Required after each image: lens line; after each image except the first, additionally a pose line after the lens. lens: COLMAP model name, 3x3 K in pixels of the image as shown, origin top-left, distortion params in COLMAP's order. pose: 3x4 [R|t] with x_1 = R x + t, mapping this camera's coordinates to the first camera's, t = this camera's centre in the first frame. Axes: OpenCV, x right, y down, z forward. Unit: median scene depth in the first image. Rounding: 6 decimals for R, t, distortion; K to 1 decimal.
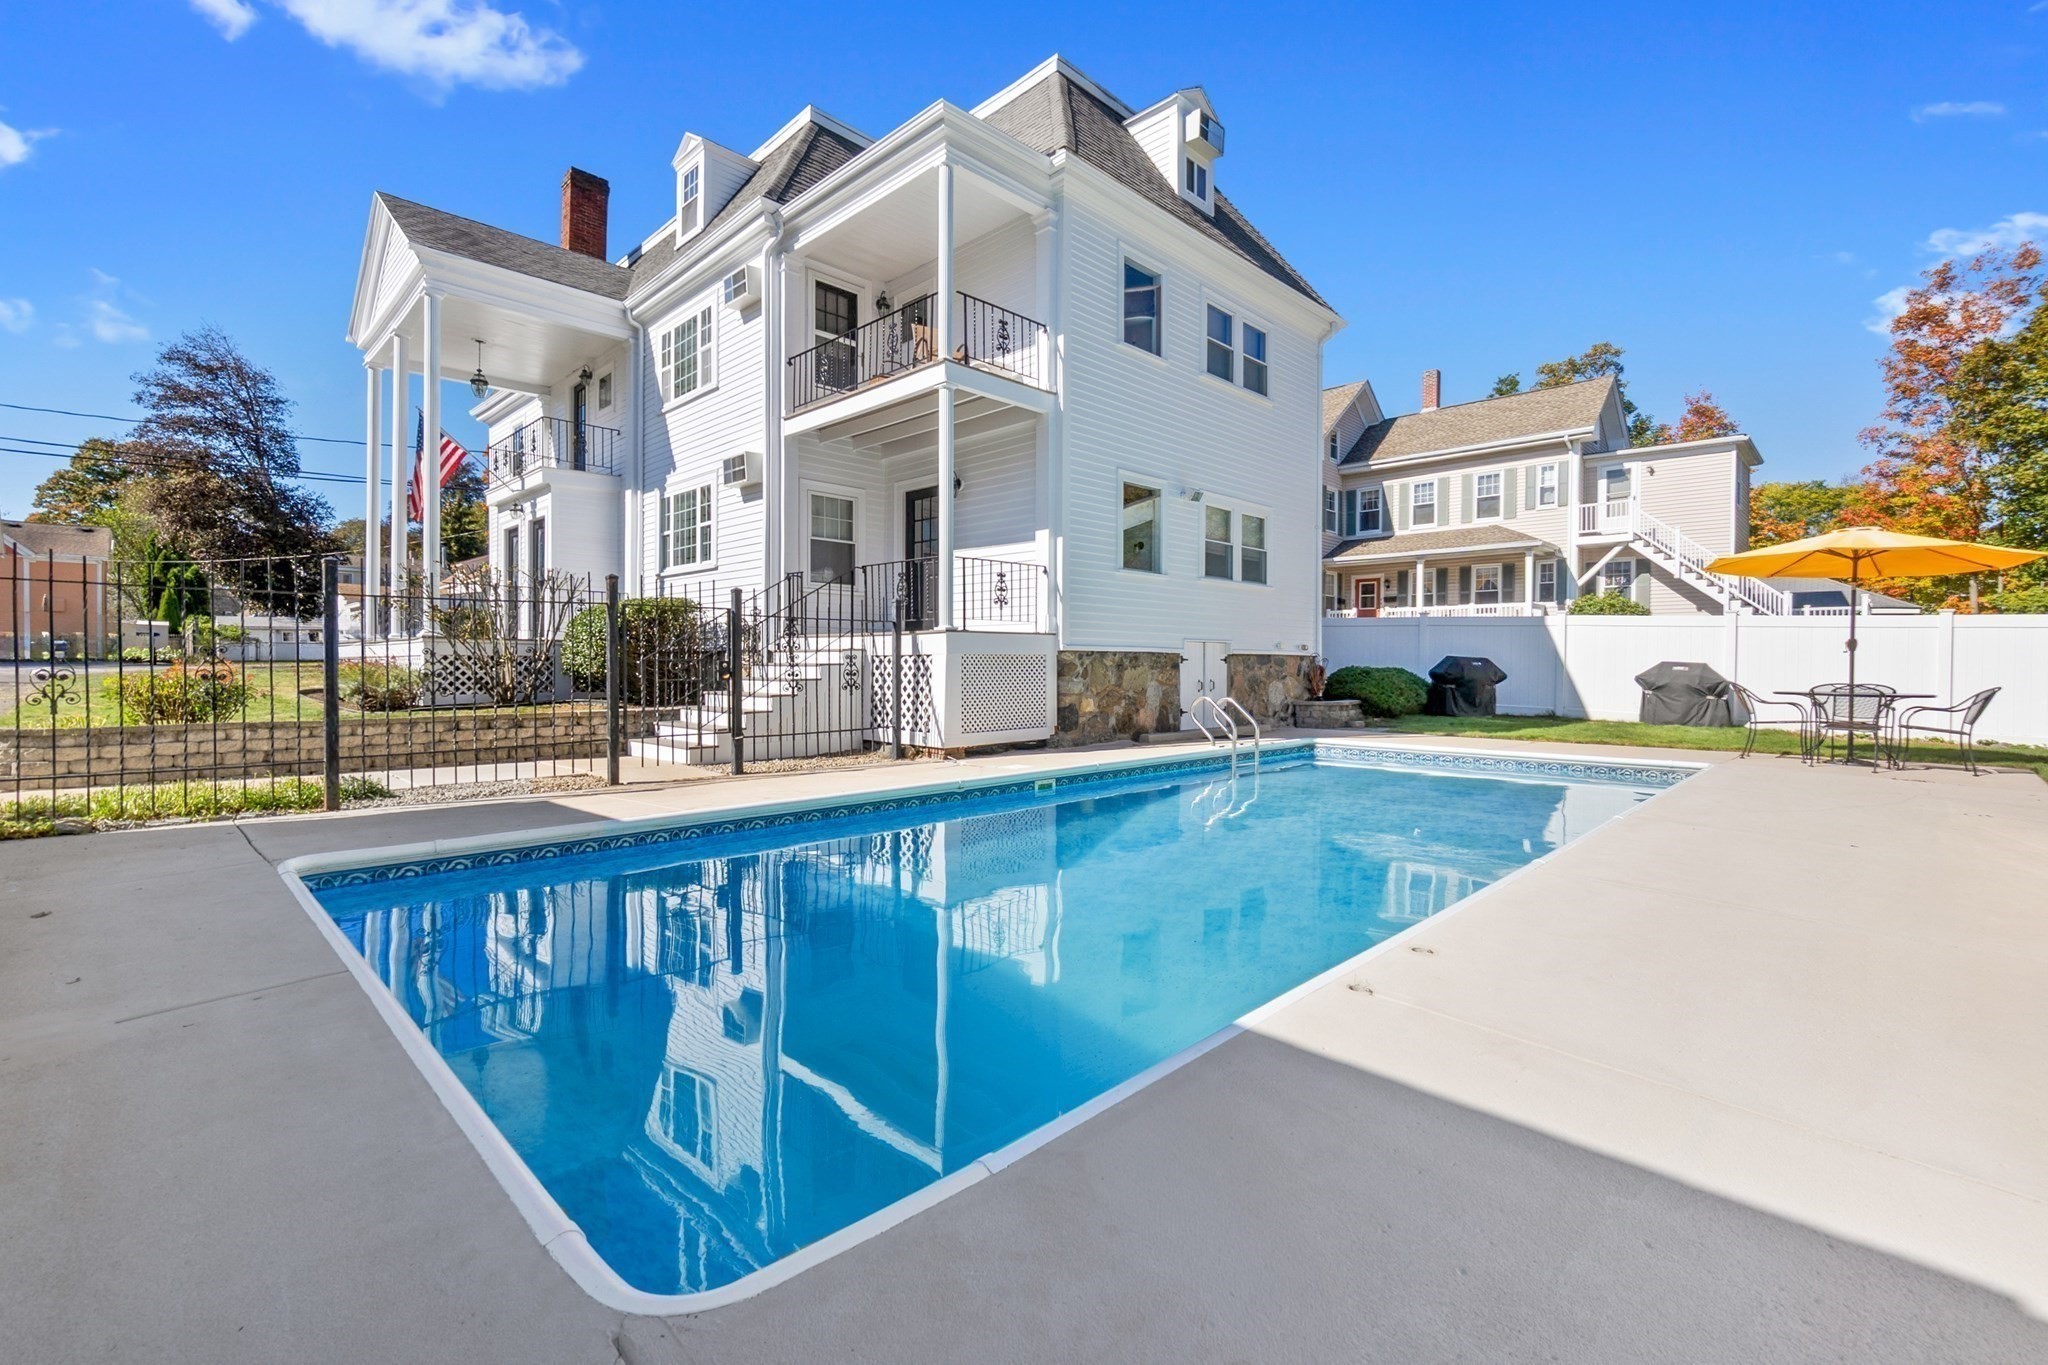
lens RADIAL K [[891.7, 0, 1024.0], [0, 891.7, 682.5], [0, 0, 1]] dist [-0.003086, -0.000516]
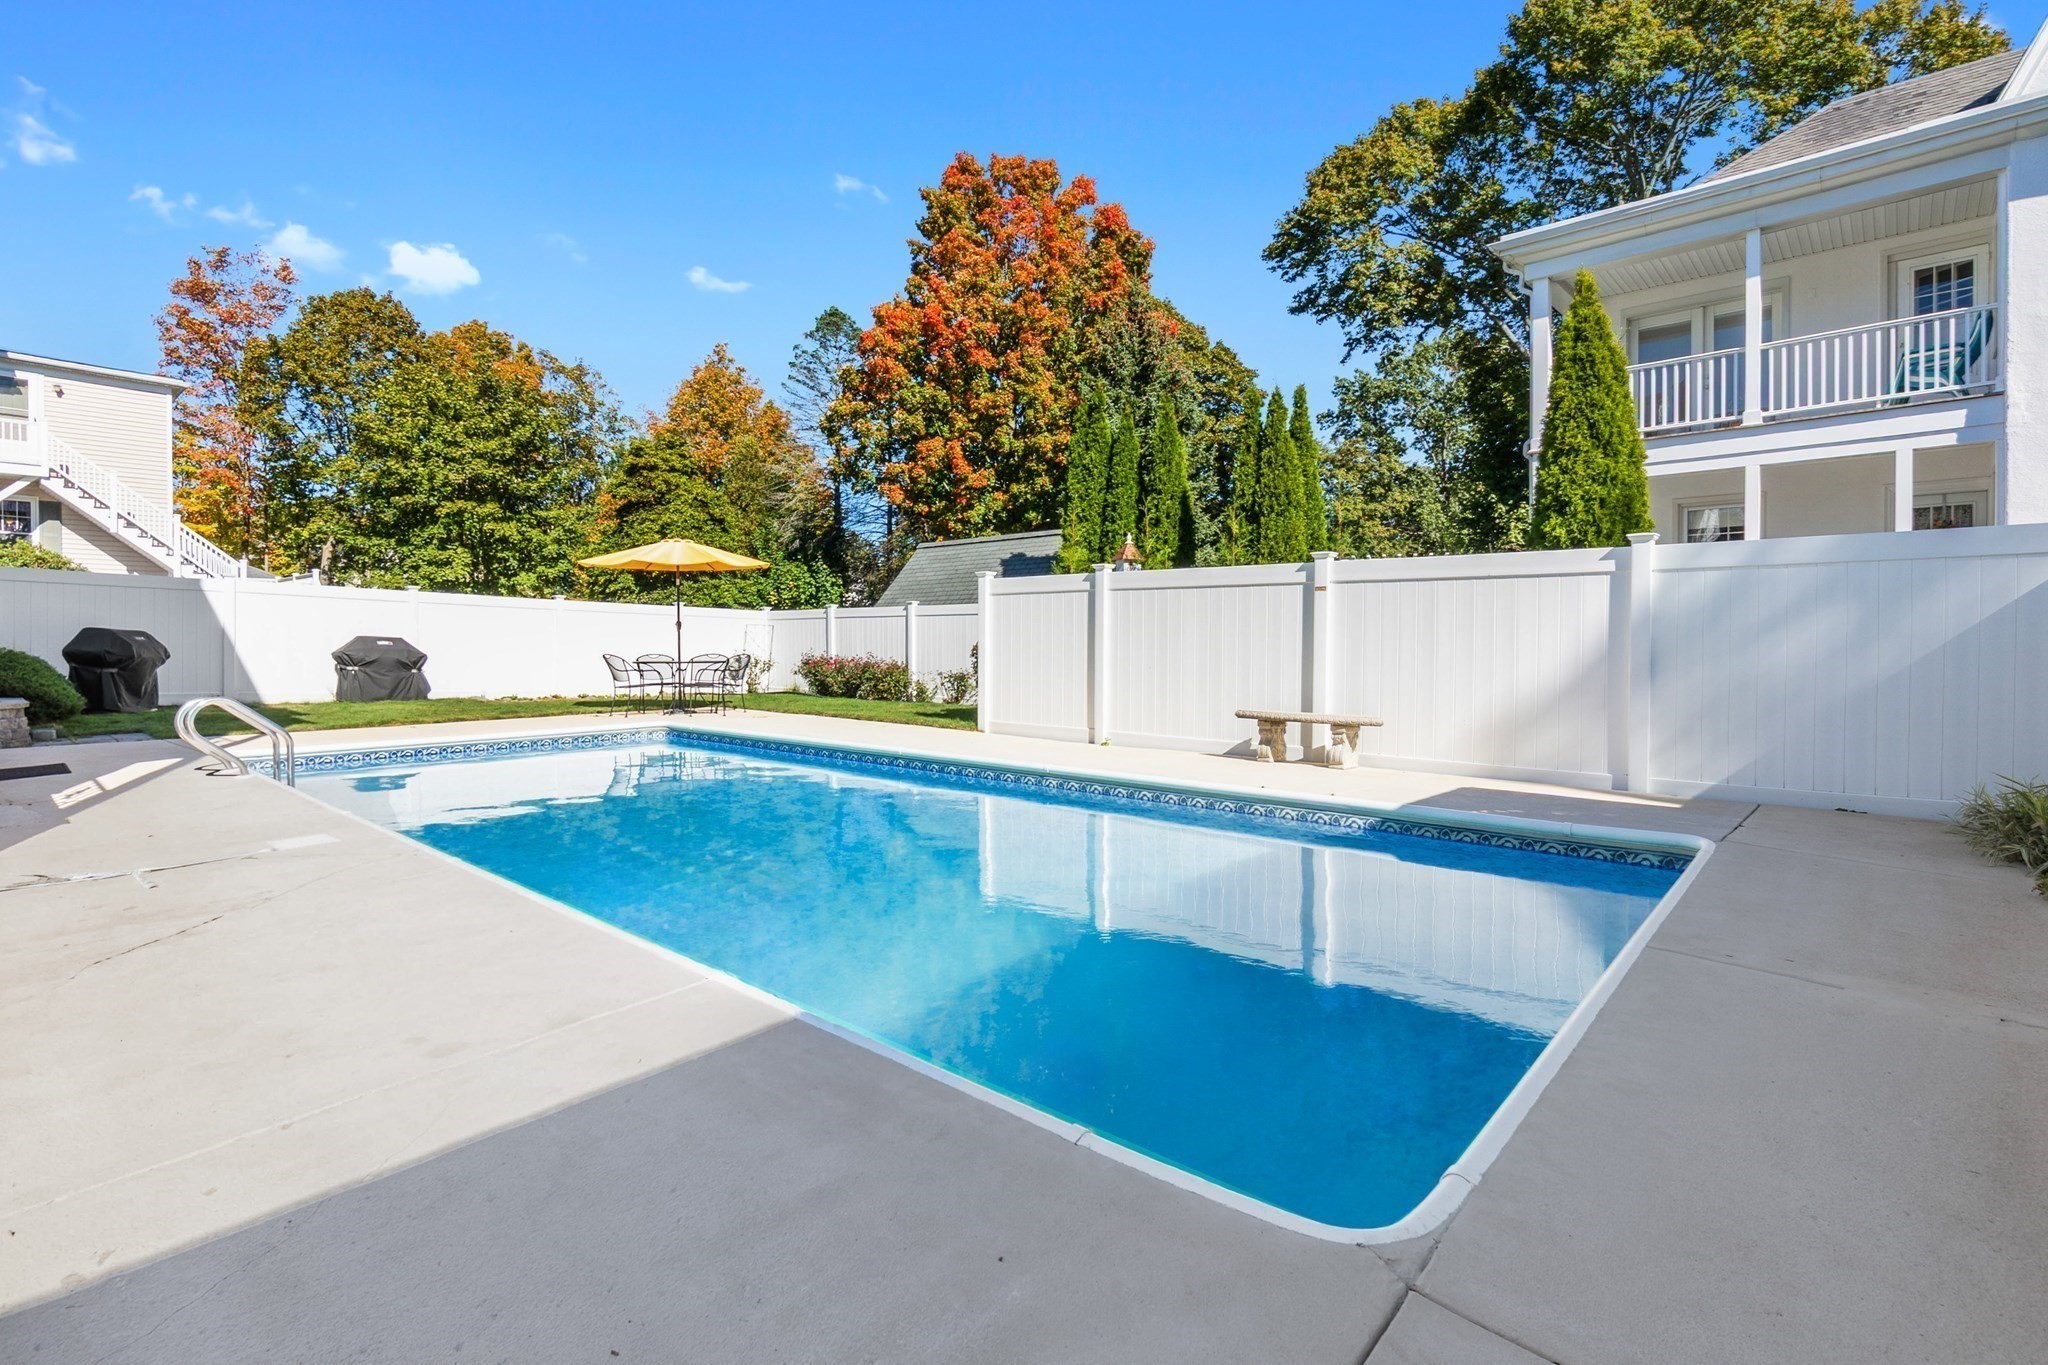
lens RADIAL K [[929.0, 0, 1030.1], [0, 929.0, 658.5], [0, 0, 1]] dist [0.001598, 0.000049]
pose [[-0.068311, -0.031522, 0.997166, -0.292607], [0.022146, 0.999207, 0.033103, -0.015106], [-0.997418, 0.024345, -0.067558, 0.324577]]
